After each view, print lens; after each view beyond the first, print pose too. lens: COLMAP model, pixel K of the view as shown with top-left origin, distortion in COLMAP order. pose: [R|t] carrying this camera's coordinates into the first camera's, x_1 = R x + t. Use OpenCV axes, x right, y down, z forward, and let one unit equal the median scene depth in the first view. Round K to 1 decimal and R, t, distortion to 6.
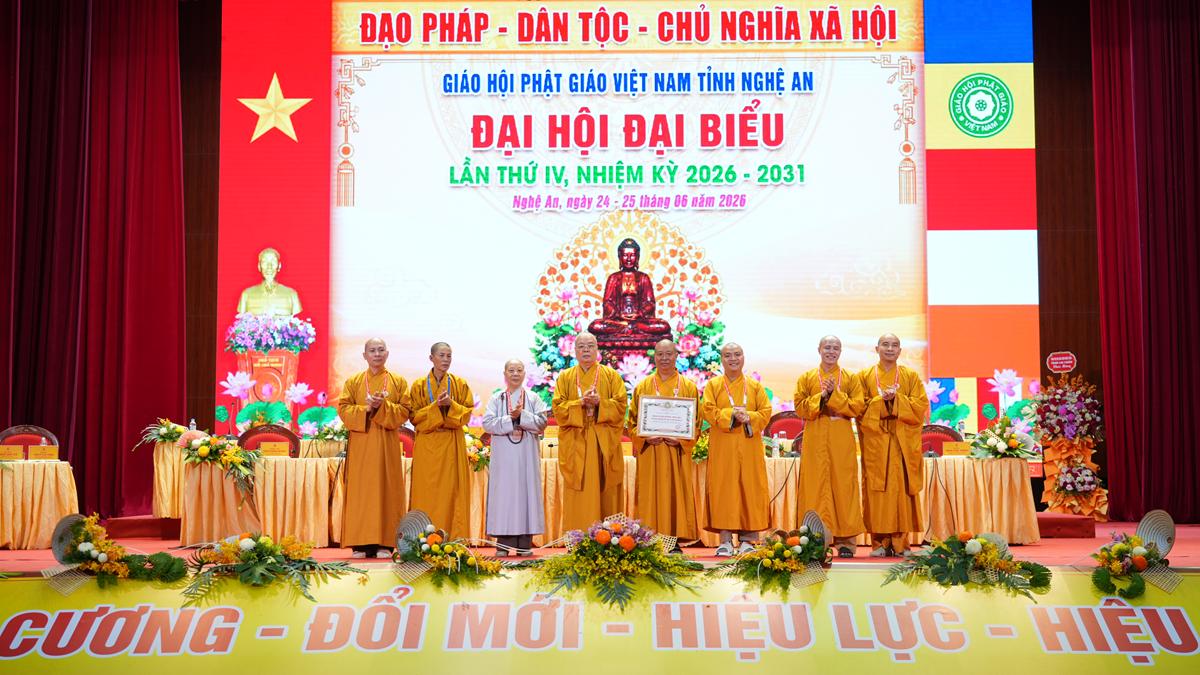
lens RADIAL K [[1654.4, 0, 600.0], [0, 1654.4, 337.5], [0, 0, 1]] dist [0.026728, -0.005924]
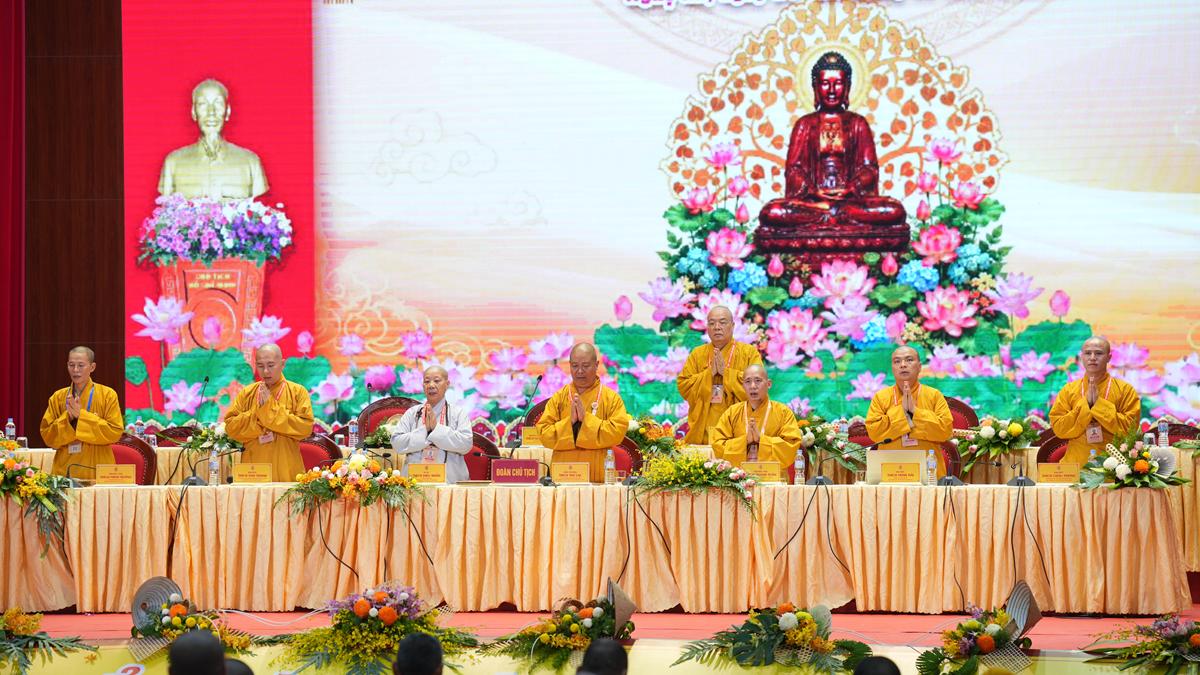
lens RADIAL K [[4858.3, 0, 600.0], [0, 4858.3, 337.5], [0, 0, 1]] dist [1.066861, 3.382069]
pose [[0.978370, -0.005399, -0.206794, 0.283072], [0.021752, 0.996803, 0.076884, -0.093104], [0.205718, -0.079719, 0.975359, -0.632682]]
